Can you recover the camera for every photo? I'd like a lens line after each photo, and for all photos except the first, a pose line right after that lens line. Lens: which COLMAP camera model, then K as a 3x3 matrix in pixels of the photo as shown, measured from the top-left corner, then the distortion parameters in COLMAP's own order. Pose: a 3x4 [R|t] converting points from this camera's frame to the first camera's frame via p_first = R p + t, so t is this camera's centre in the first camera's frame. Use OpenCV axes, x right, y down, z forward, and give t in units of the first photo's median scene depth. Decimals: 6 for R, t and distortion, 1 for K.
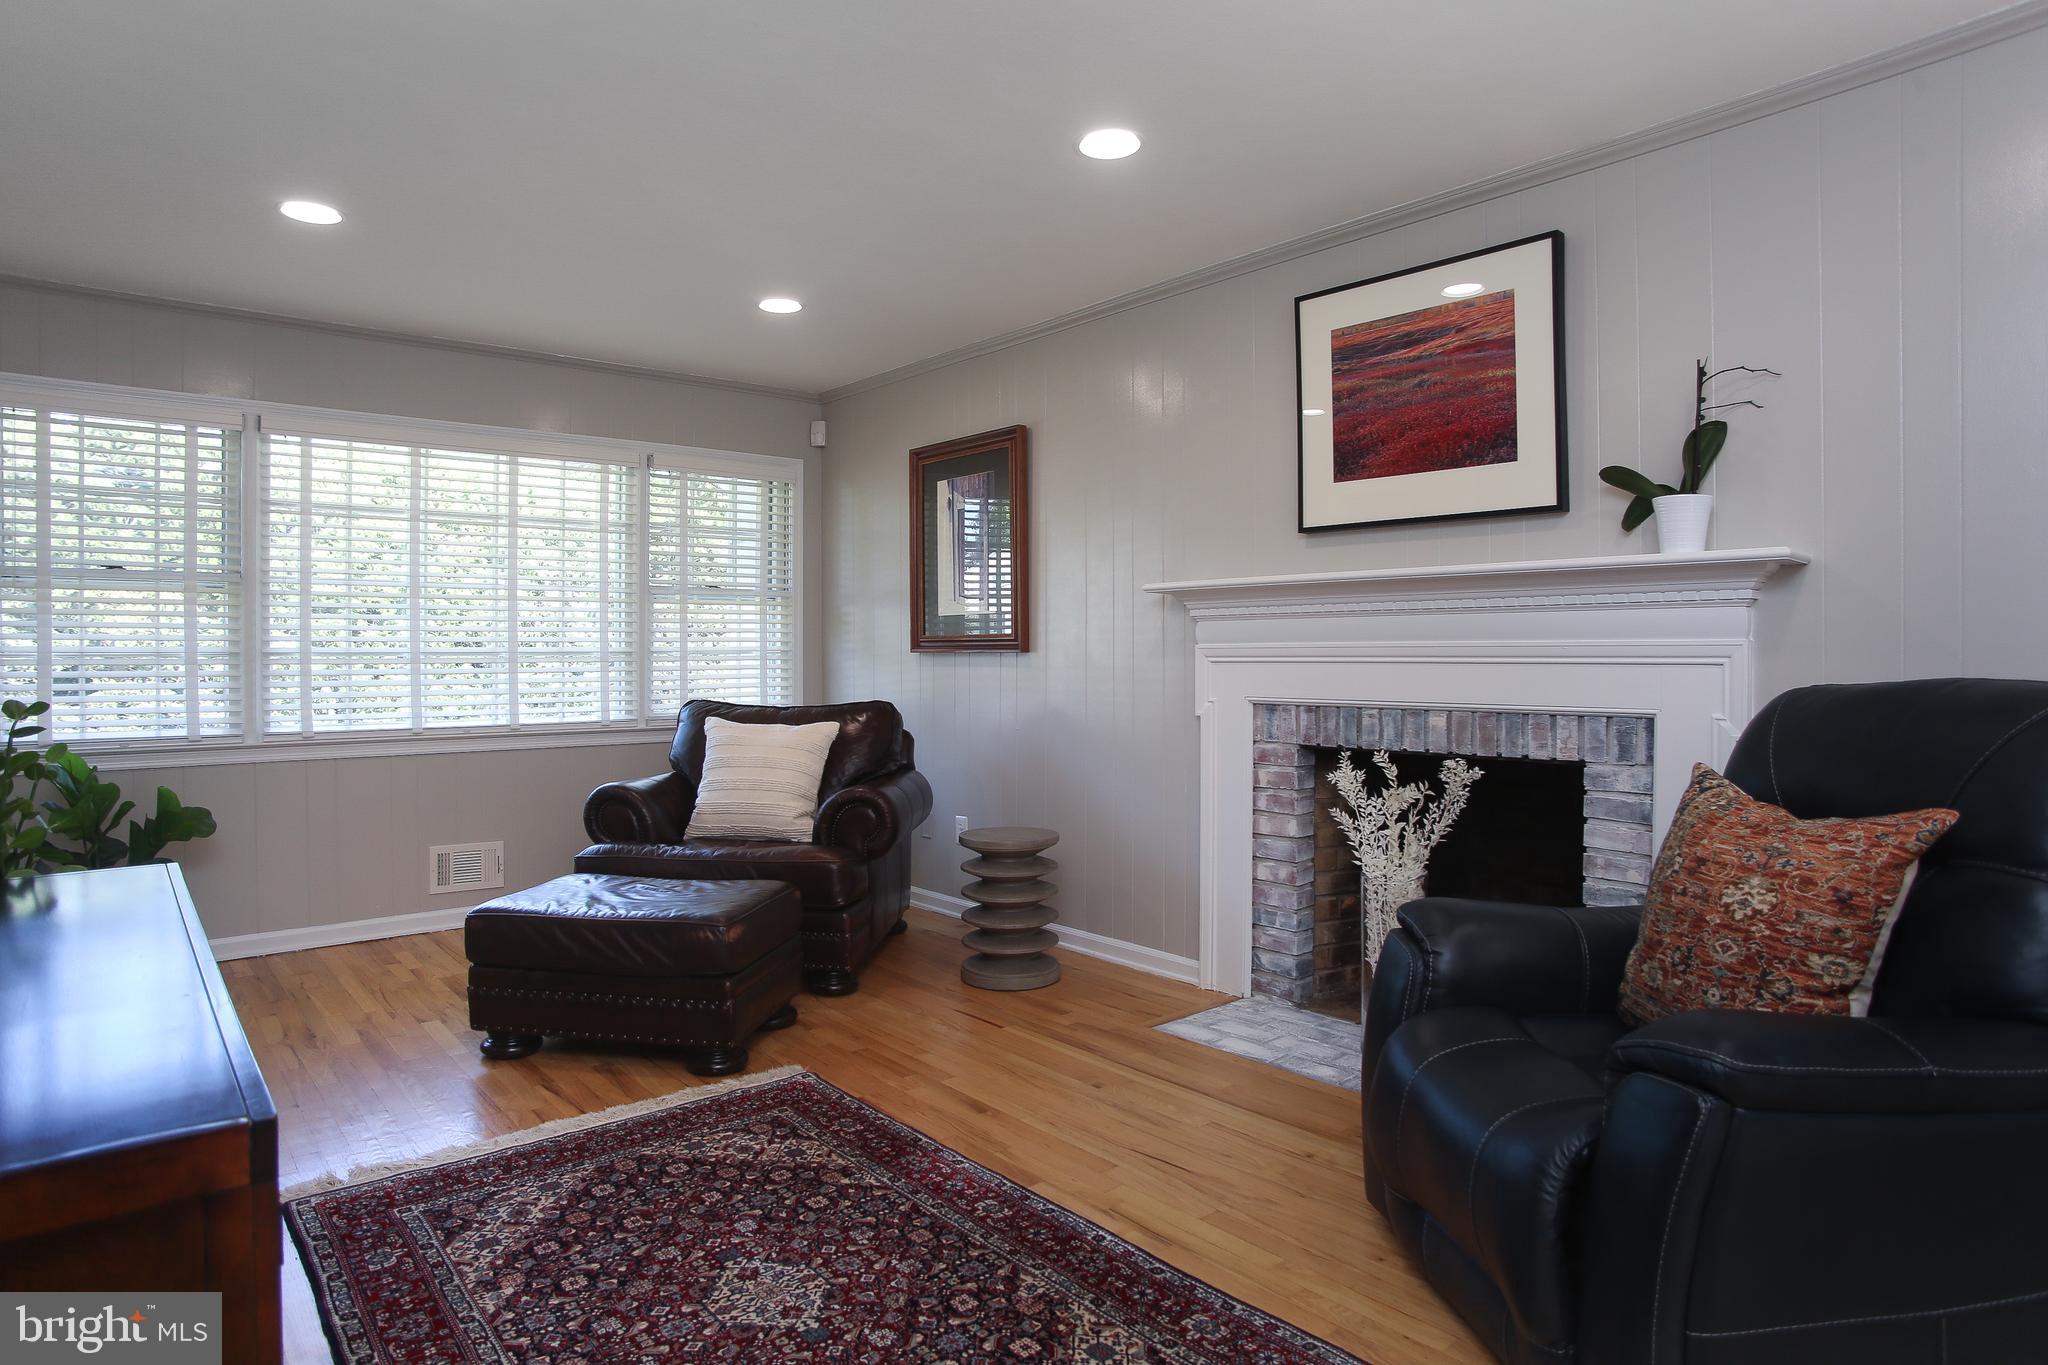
lens RADIAL K [[1196.4, 0, 1028.7], [0, 1196.4, 673.3], [0, 0, 1]] dist [-0.097754, 0.046048]
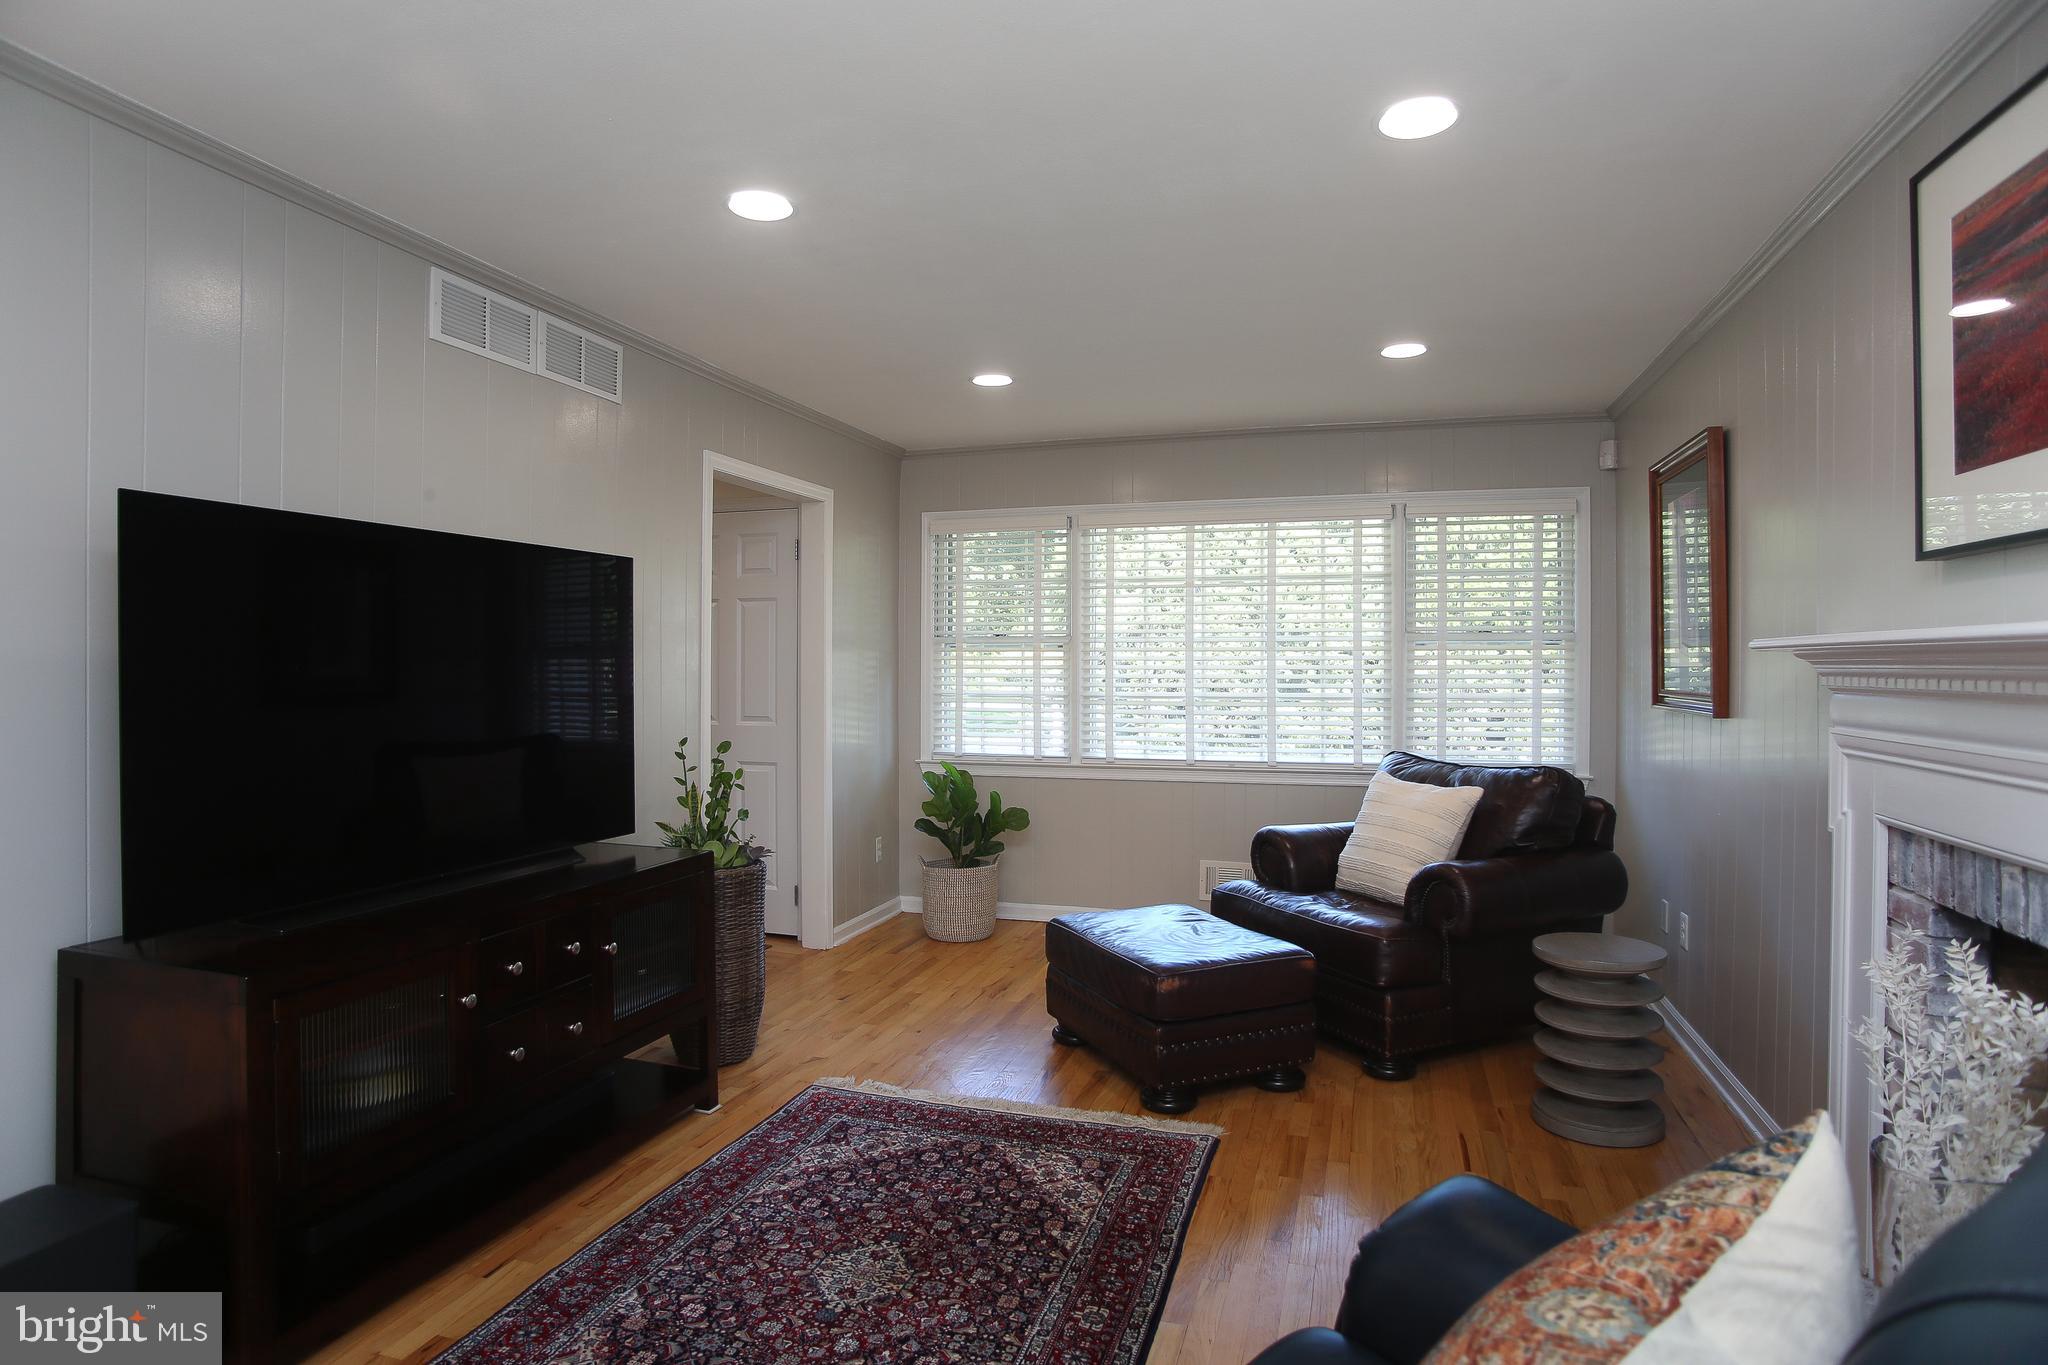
lens RADIAL K [[1122.1, 0, 984.6], [0, 1122.1, 675.1], [0, 0, 1]] dist [-0.124017, 0.062299]
pose [[0.503315, 0.011239, -0.864030, 0.506547], [-0.013978, 0.999890, 0.004864, -0.060112], [0.863990, 0.009629, 0.503417, 0.337125]]
